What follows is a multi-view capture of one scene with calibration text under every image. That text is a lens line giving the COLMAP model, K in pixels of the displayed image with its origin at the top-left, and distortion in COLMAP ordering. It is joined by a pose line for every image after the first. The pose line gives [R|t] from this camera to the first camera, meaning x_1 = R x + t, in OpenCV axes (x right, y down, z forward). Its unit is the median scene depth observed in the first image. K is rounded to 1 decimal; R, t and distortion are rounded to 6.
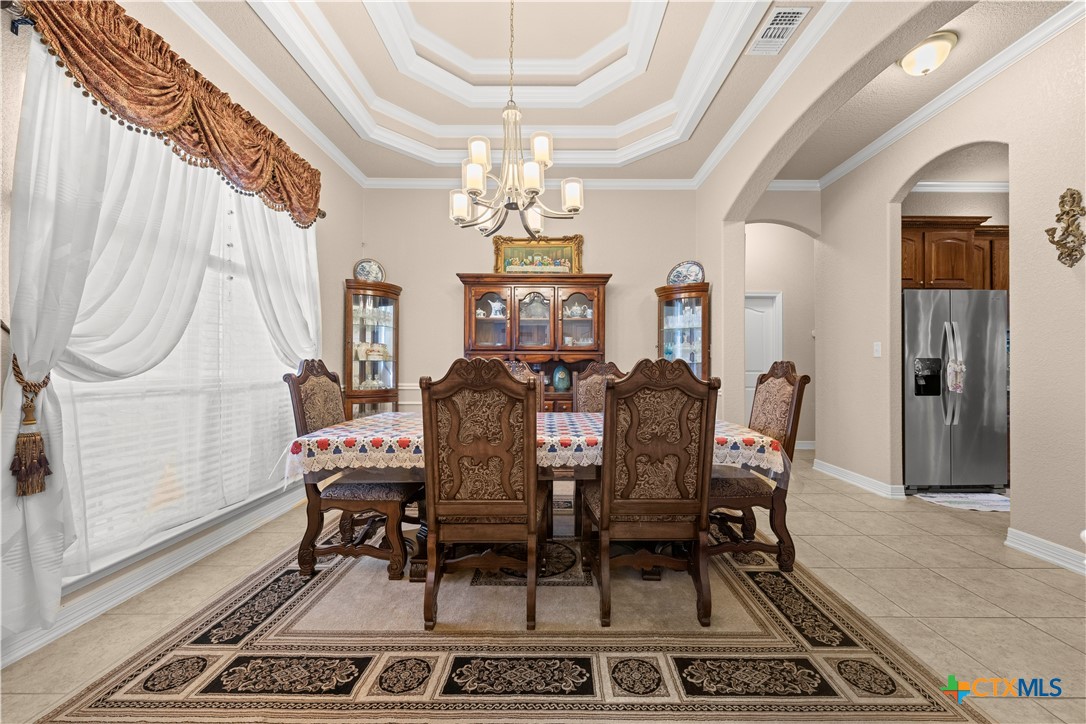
lens RADIAL K [[427.8, 0, 547.9], [0, 427.8, 364.8], [0, 0, 1]] dist [-0.000118, -0.000344]
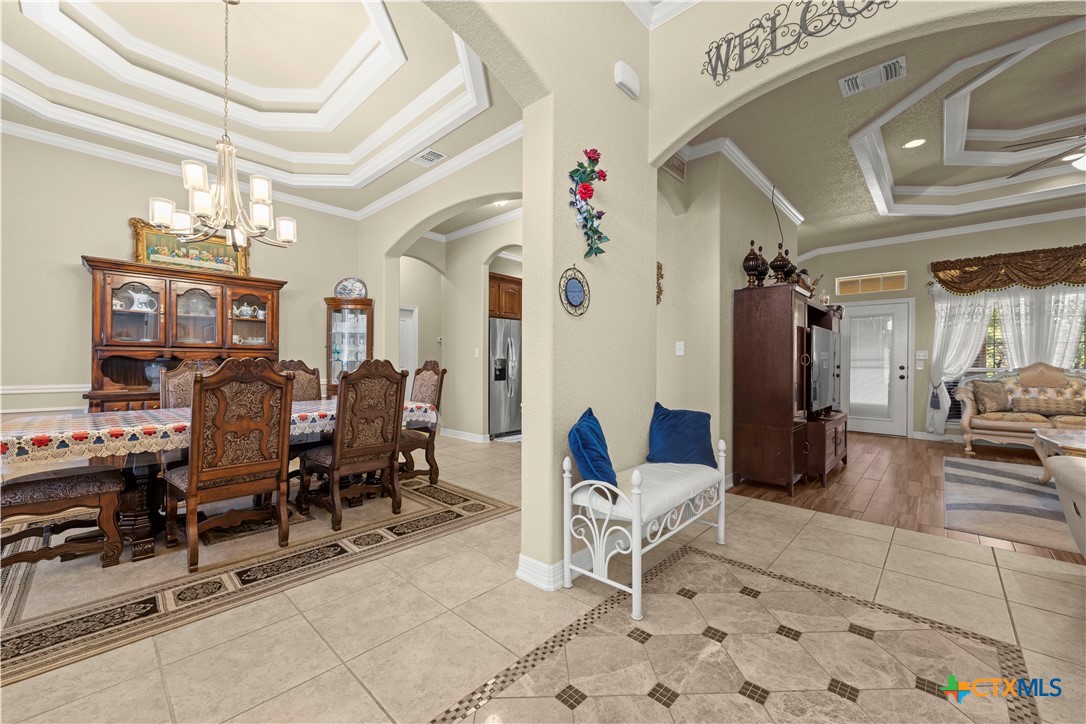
lens RADIAL K [[421.5, 0, 558.7], [0, 421.5, 363.0], [0, 0, 1]] dist [-0.000465, -0.000297]
pose [[0.657915, 0.000934, 0.753092, -0.417656], [-0.003529, 0.999992, 0.001843, -0.005135], [-0.753084, -0.003871, 0.657913, -0.520893]]
